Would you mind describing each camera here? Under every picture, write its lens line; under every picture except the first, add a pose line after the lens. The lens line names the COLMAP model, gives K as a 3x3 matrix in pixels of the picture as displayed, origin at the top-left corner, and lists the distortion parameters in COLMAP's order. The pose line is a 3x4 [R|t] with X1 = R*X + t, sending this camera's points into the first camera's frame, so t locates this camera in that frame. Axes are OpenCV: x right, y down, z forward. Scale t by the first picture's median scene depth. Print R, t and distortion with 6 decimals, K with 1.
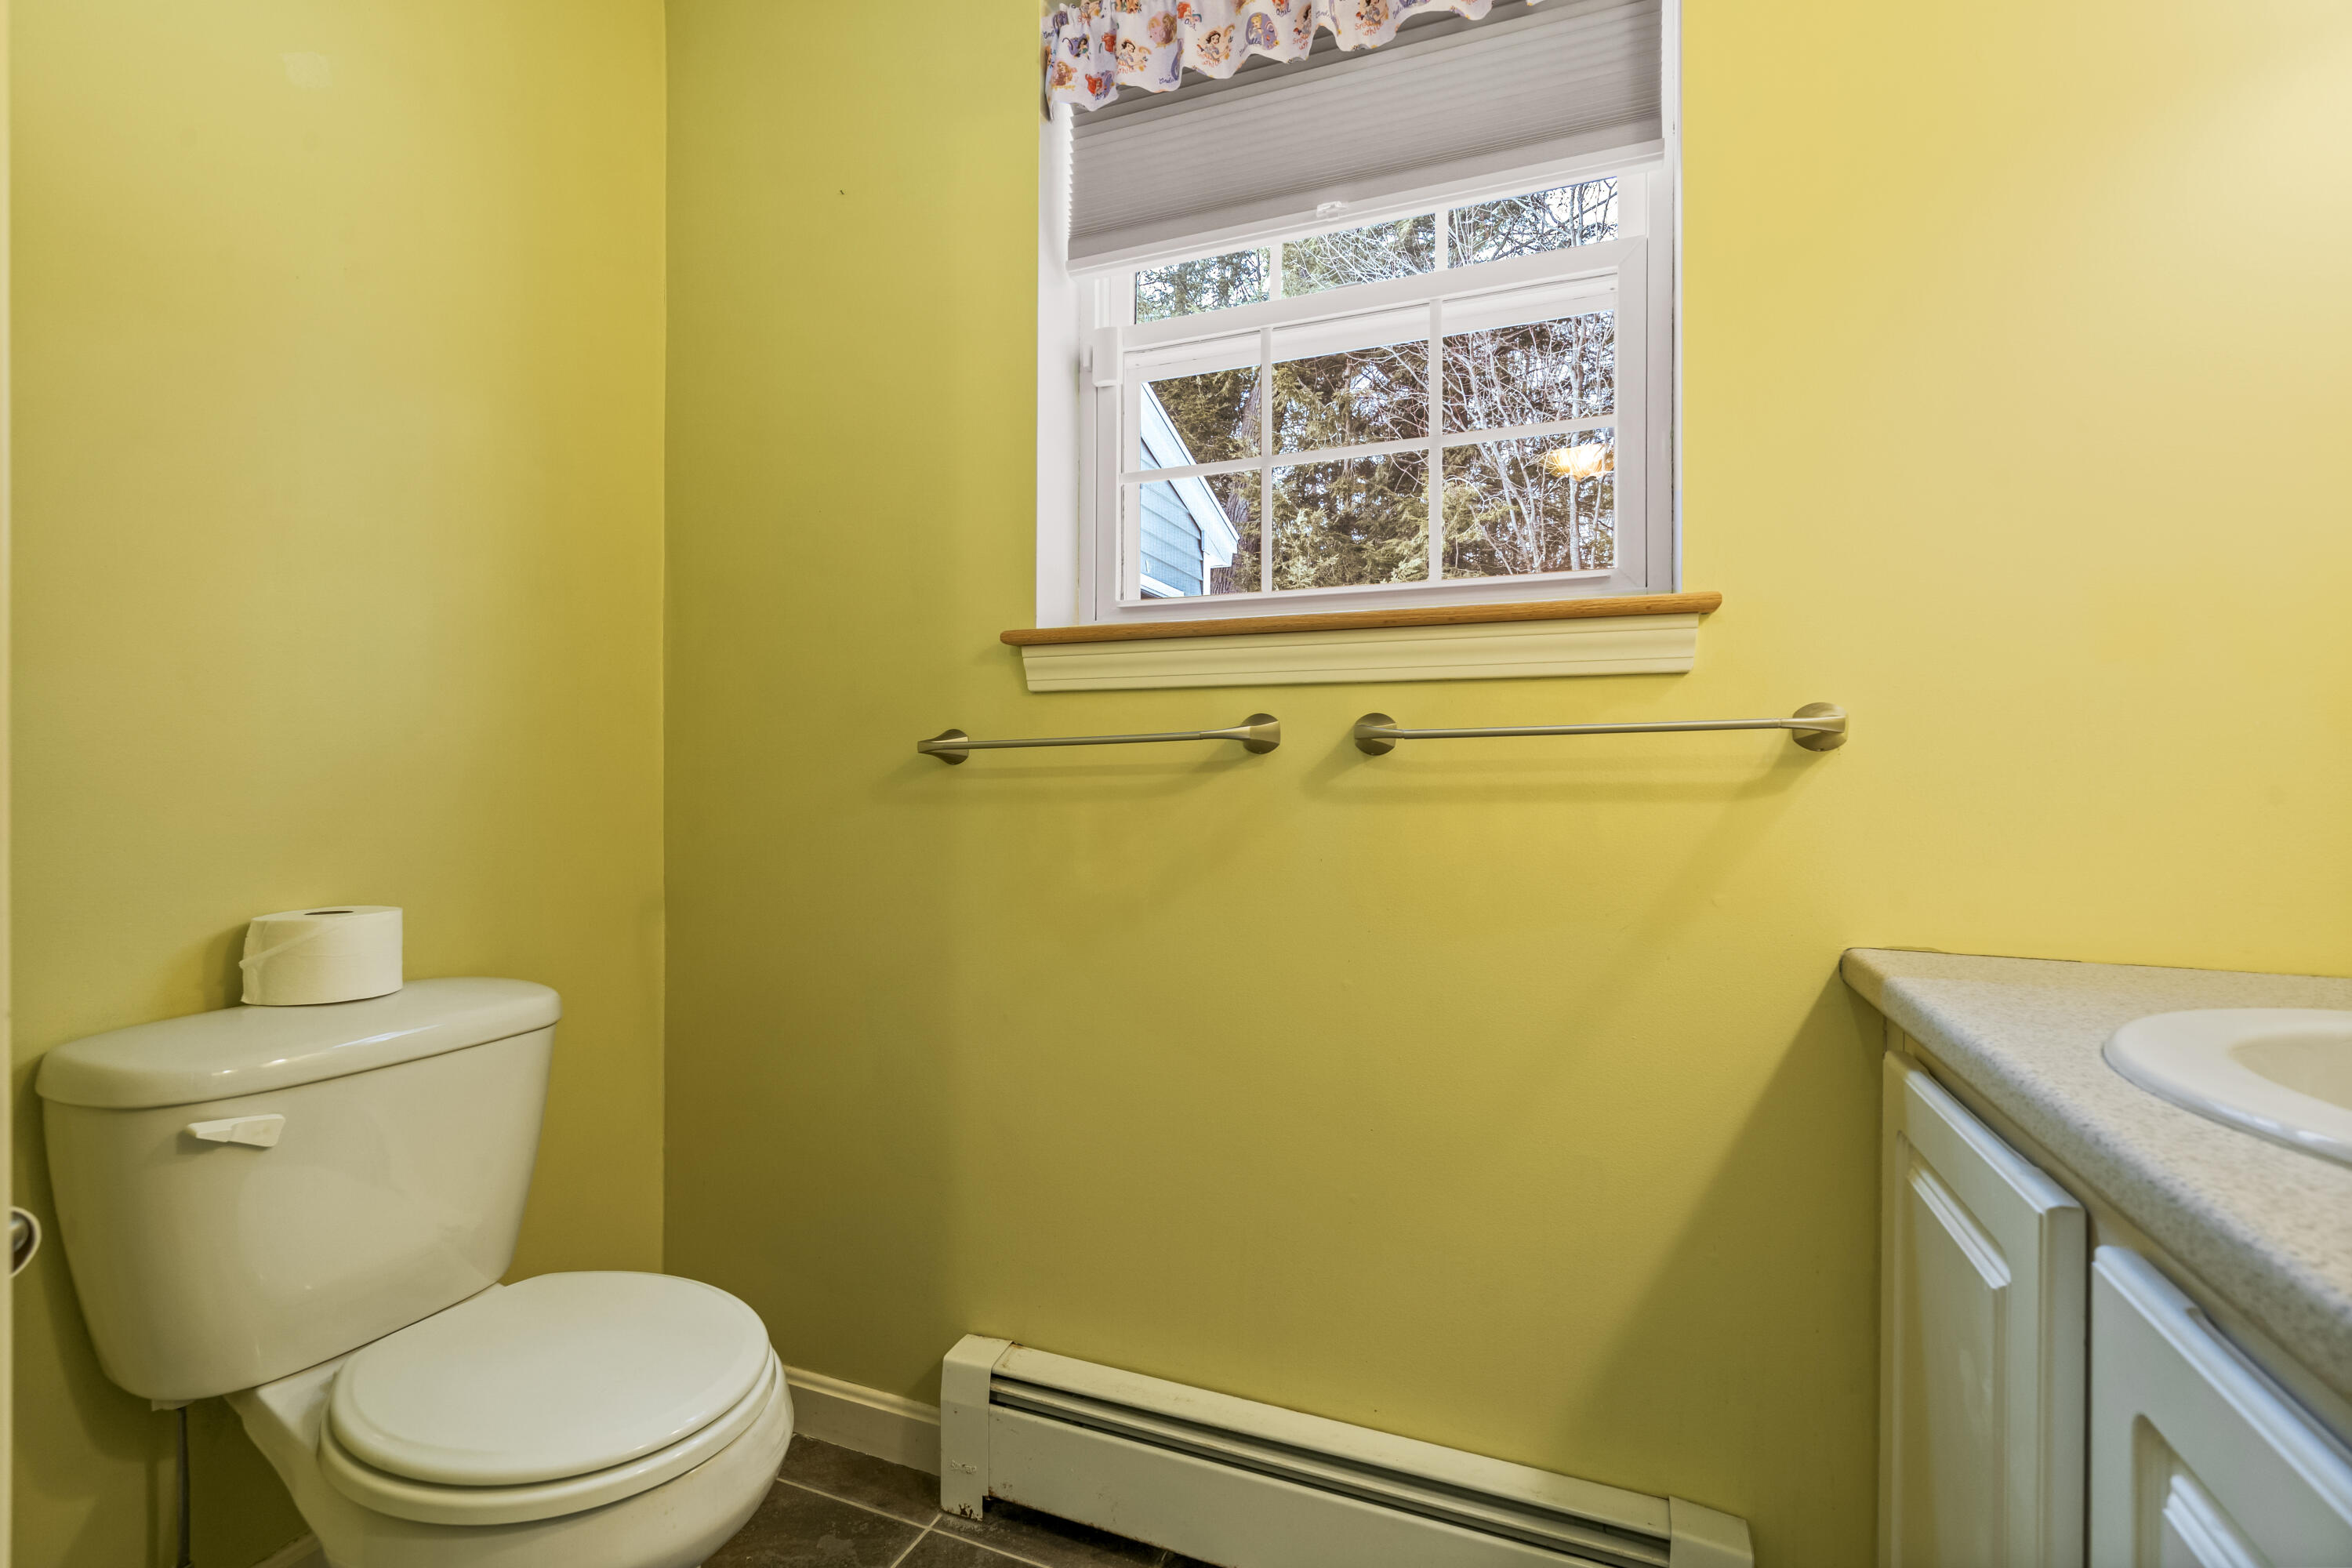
lens RADIAL K [[1062.7, 0, 1160.5], [0, 1062.7, 775.1], [0, 0, 1]] dist [-0.005698, -0.000073]
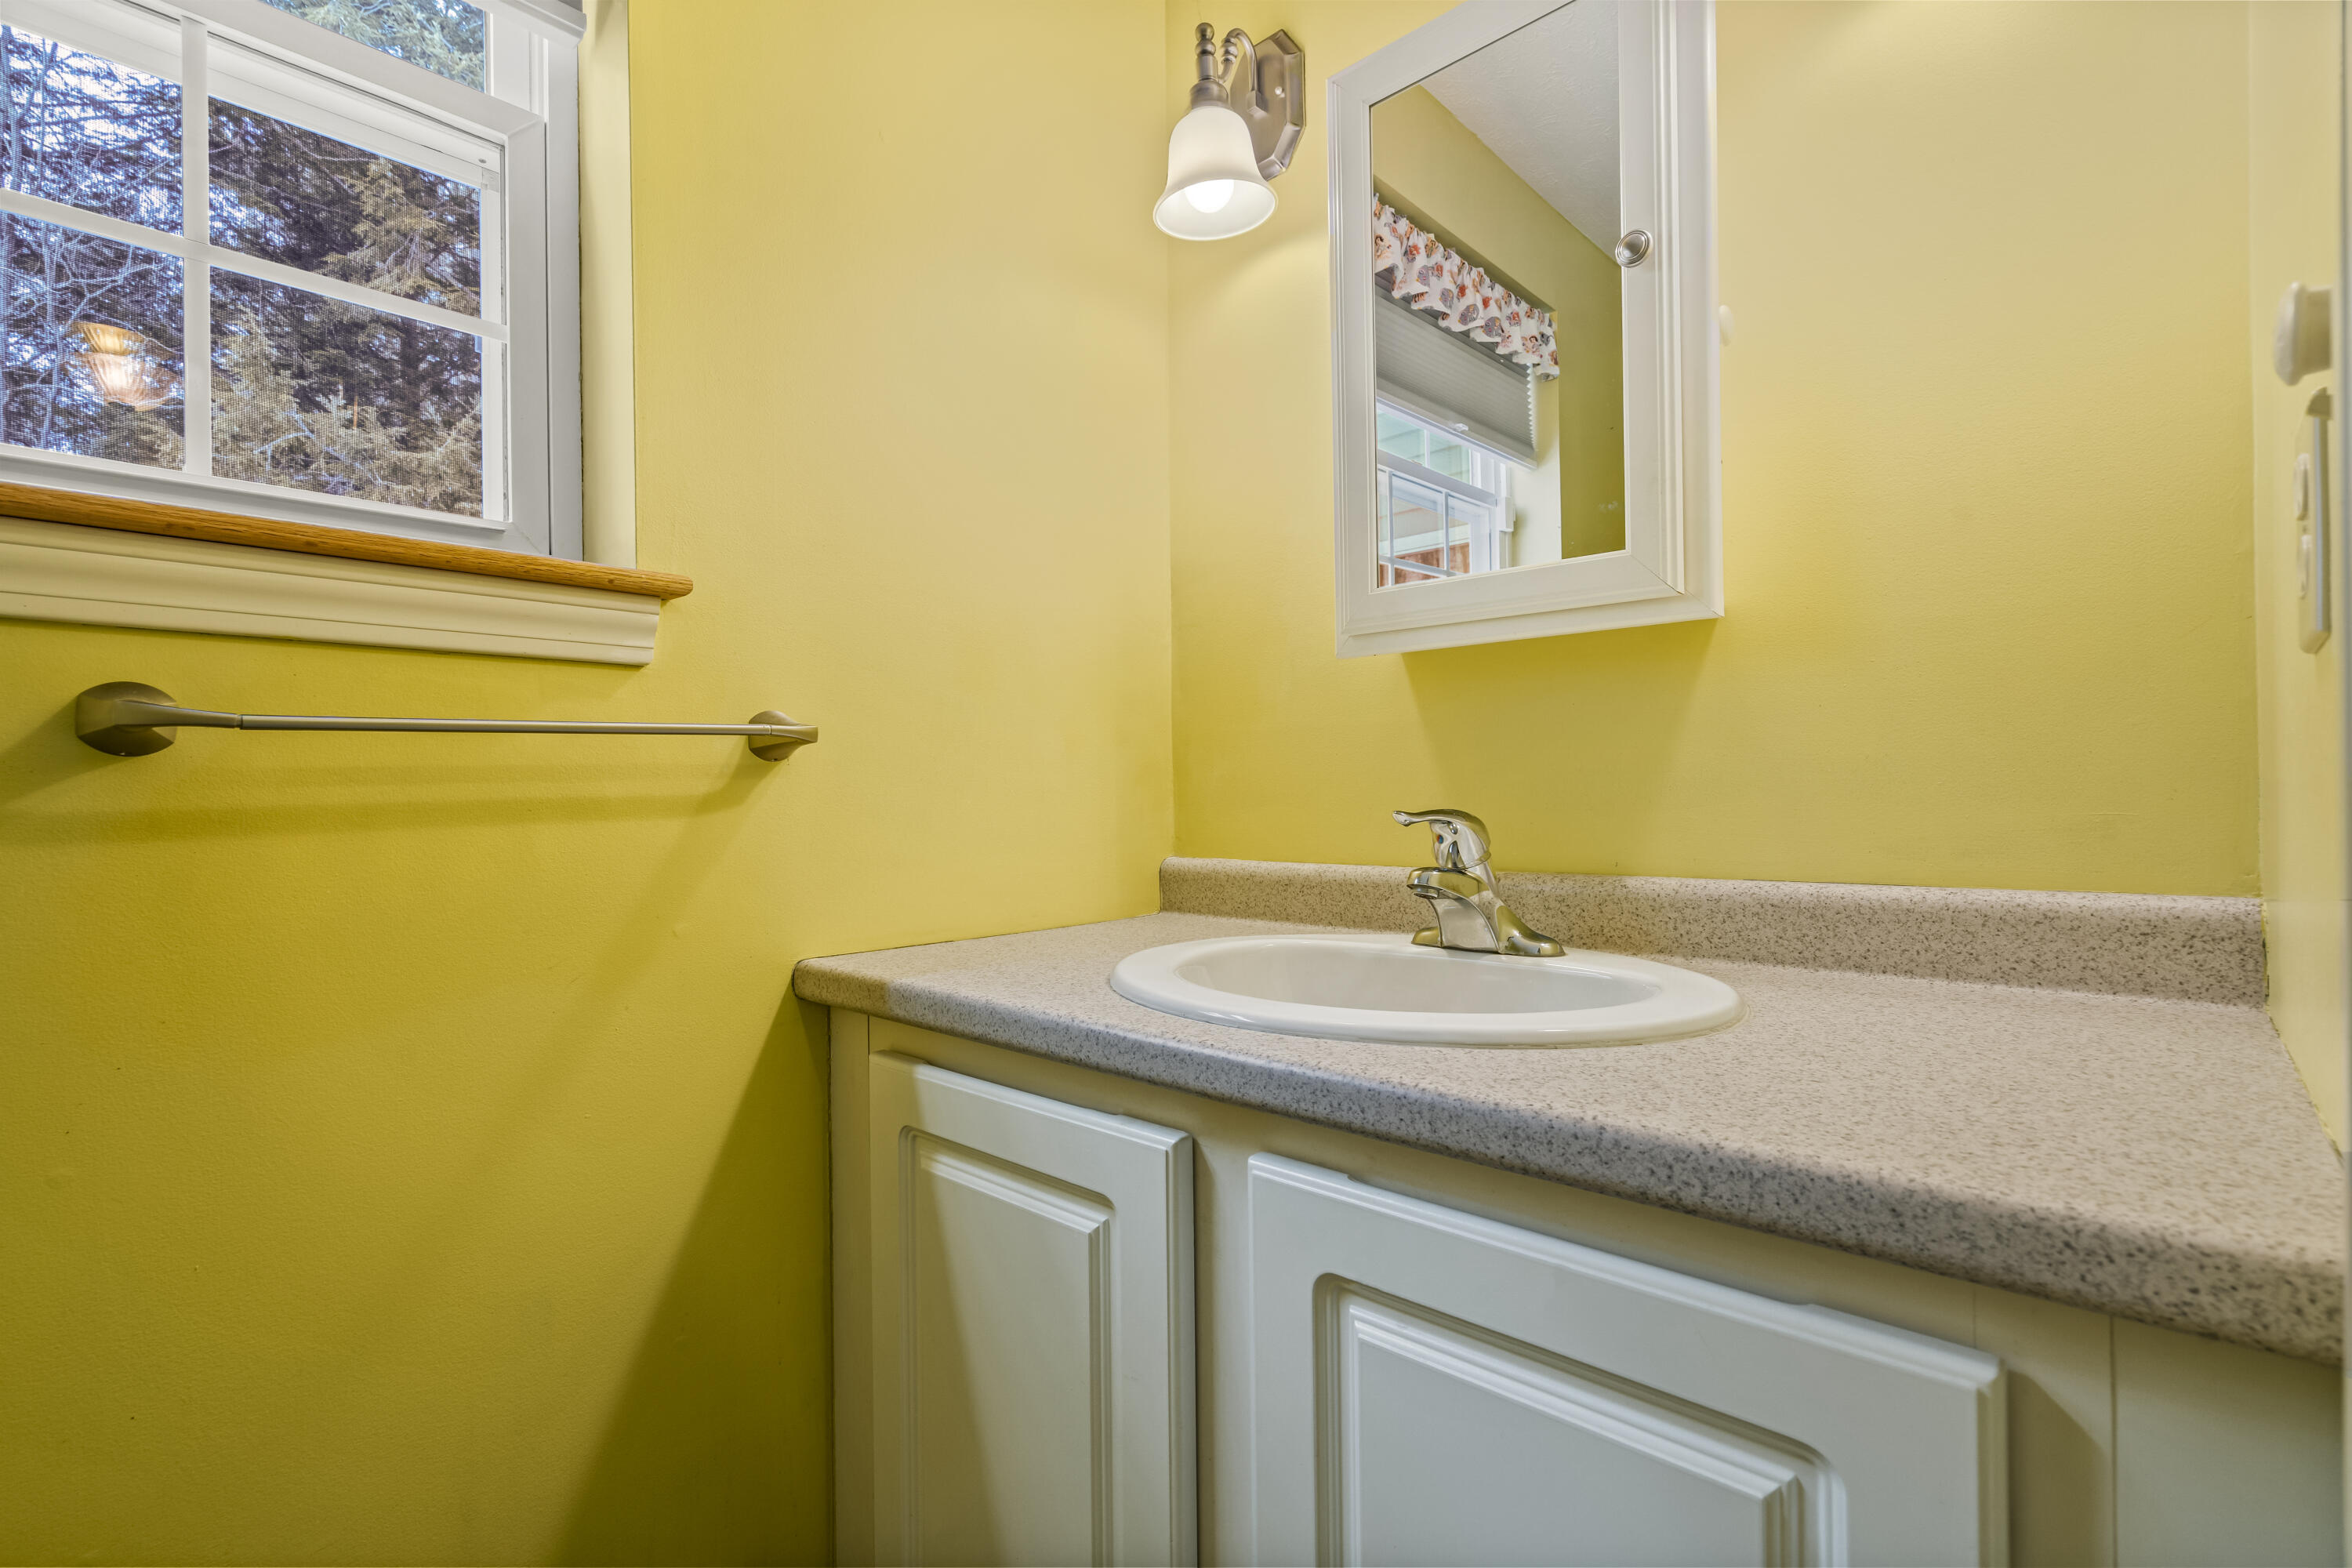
lens RADIAL K [[1062.7, 0, 1180.3], [0, 1062.7, 782.5], [0, 0, 1]] dist [-0.005698, -0.000073]
pose [[0.338866, -0.001412, 0.940834, -0.156612], [0.008347, 0.999964, -0.001506, 0.001513], [-0.940798, 0.008364, 0.338865, 0.317256]]
